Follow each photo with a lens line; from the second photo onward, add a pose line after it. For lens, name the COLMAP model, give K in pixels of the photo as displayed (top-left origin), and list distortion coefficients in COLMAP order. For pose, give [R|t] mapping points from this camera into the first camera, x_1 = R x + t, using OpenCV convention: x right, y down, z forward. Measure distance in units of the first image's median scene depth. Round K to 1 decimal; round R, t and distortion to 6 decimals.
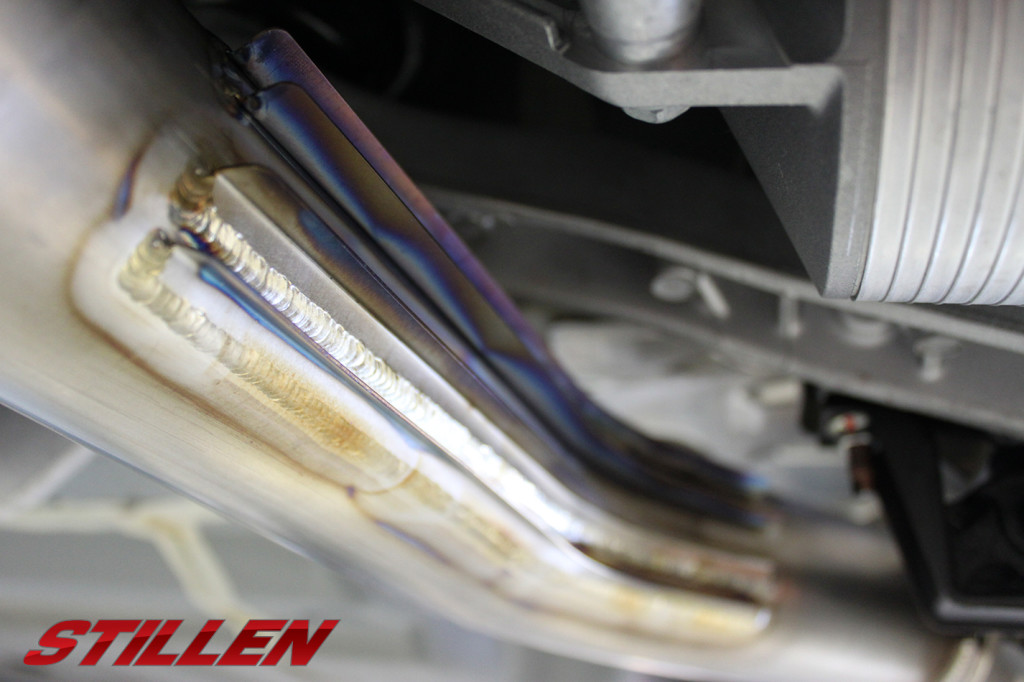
lens RADIAL K [[939.4, 0, 512.0], [0, 939.4, 341.0], [0, 0, 1]] dist [-0.106153, 0.016143]
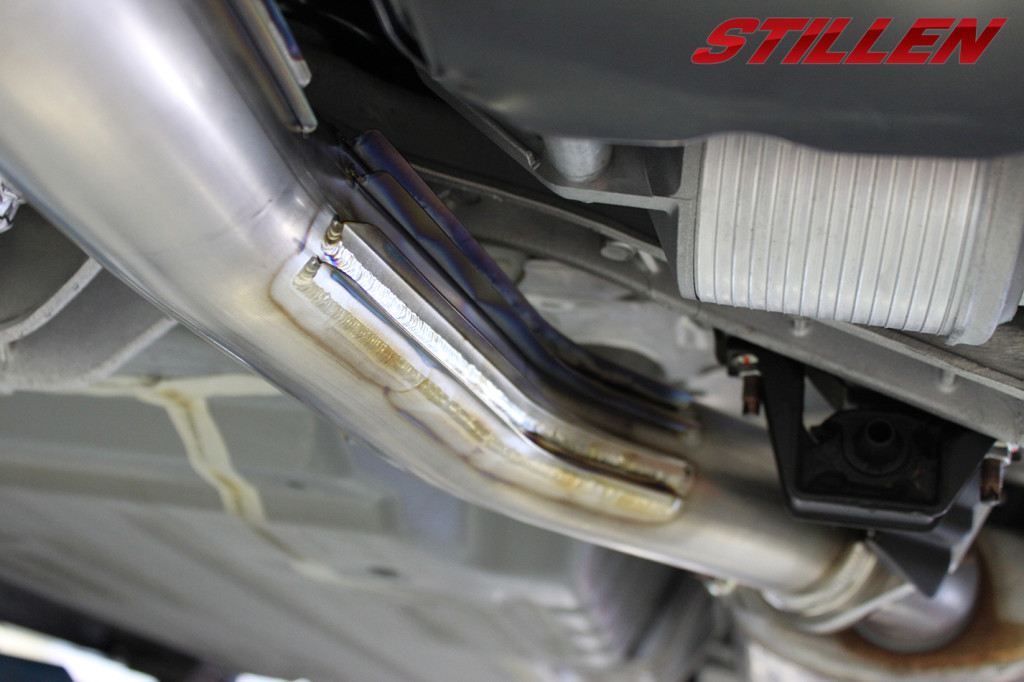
lens RADIAL K [[1422.1, 0, 512.0], [0, 1422.1, 341.0], [0, 0, 1]] dist [0.003122, -0.011868]
pose [[0.997101, 0.069815, 0.030248, -0.036155], [-0.073457, 0.986911, 0.143562, -0.255477], [-0.019829, -0.145368, 0.989179, -1.240700]]
